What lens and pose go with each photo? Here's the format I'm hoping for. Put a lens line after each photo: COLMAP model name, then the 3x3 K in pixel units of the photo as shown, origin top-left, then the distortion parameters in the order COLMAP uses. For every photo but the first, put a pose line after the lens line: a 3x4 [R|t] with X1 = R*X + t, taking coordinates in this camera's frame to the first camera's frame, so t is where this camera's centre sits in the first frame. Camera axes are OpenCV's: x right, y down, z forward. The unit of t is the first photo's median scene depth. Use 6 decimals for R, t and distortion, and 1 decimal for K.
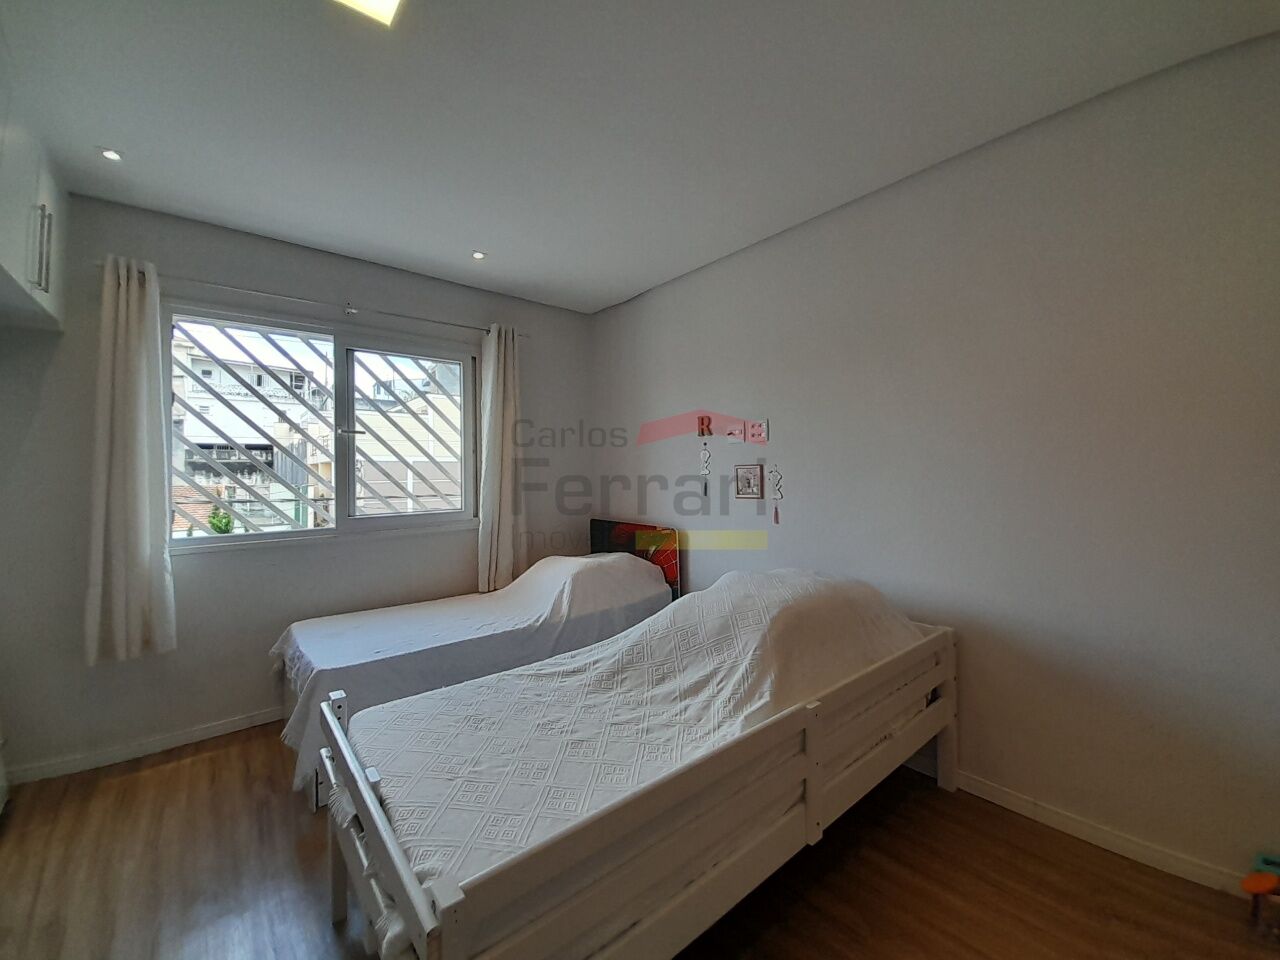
lens RADIAL K [[507.4, 0, 644.0], [0, 507.4, 473.1], [0, 0, 1]] dist [0.000589, 0.000029]
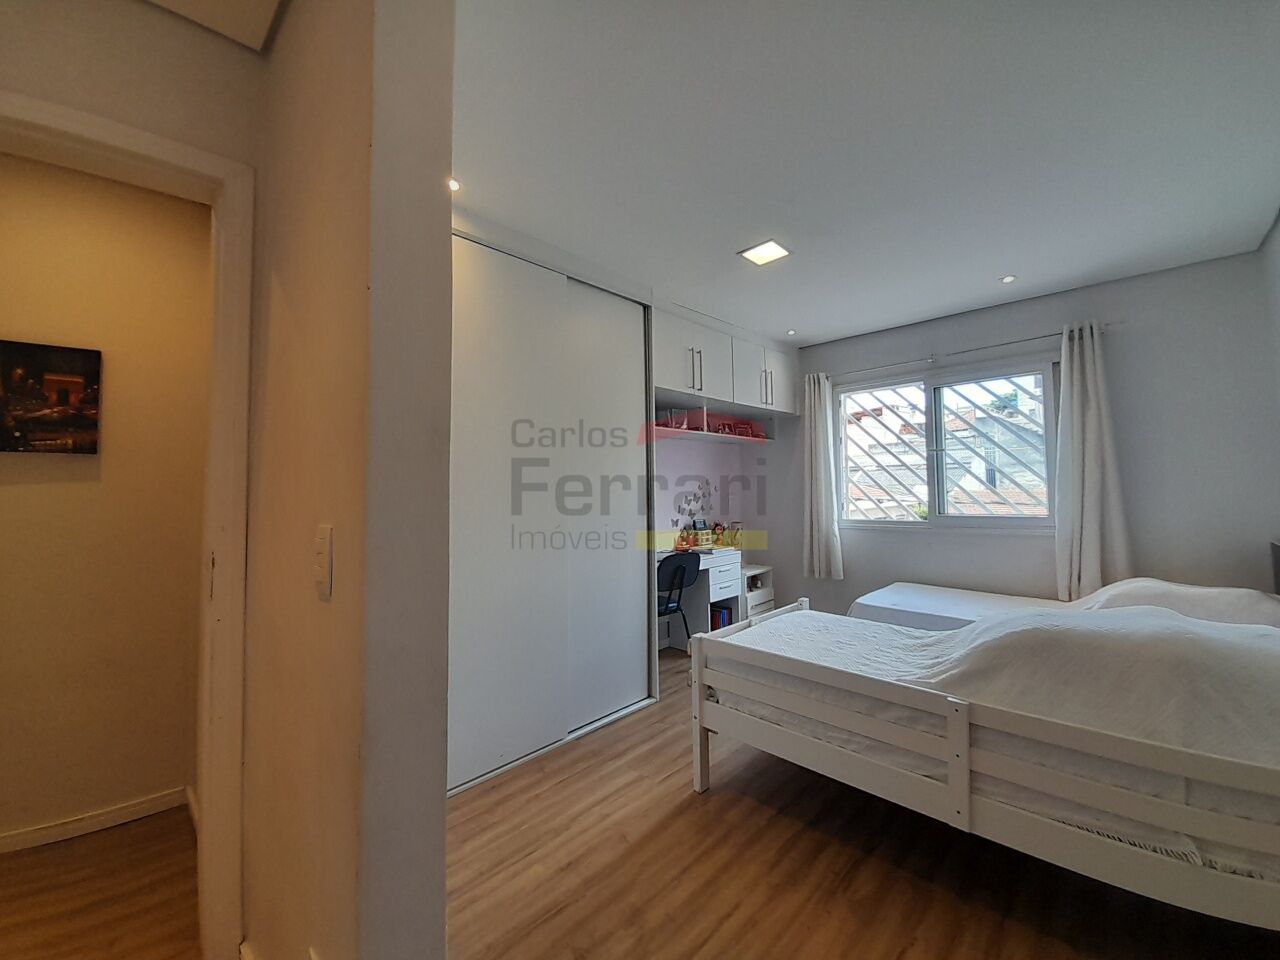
lens RADIAL K [[507.4, 0, 644.0], [0, 507.4, 473.1], [0, 0, 1]] dist [0.000589, 0.000029]
pose [[0.090084, -0.019497, -0.995743, 0.685103], [0.011740, 0.999760, -0.018514, -0.006878], [0.995865, -0.010022, 0.090291, 0.125094]]
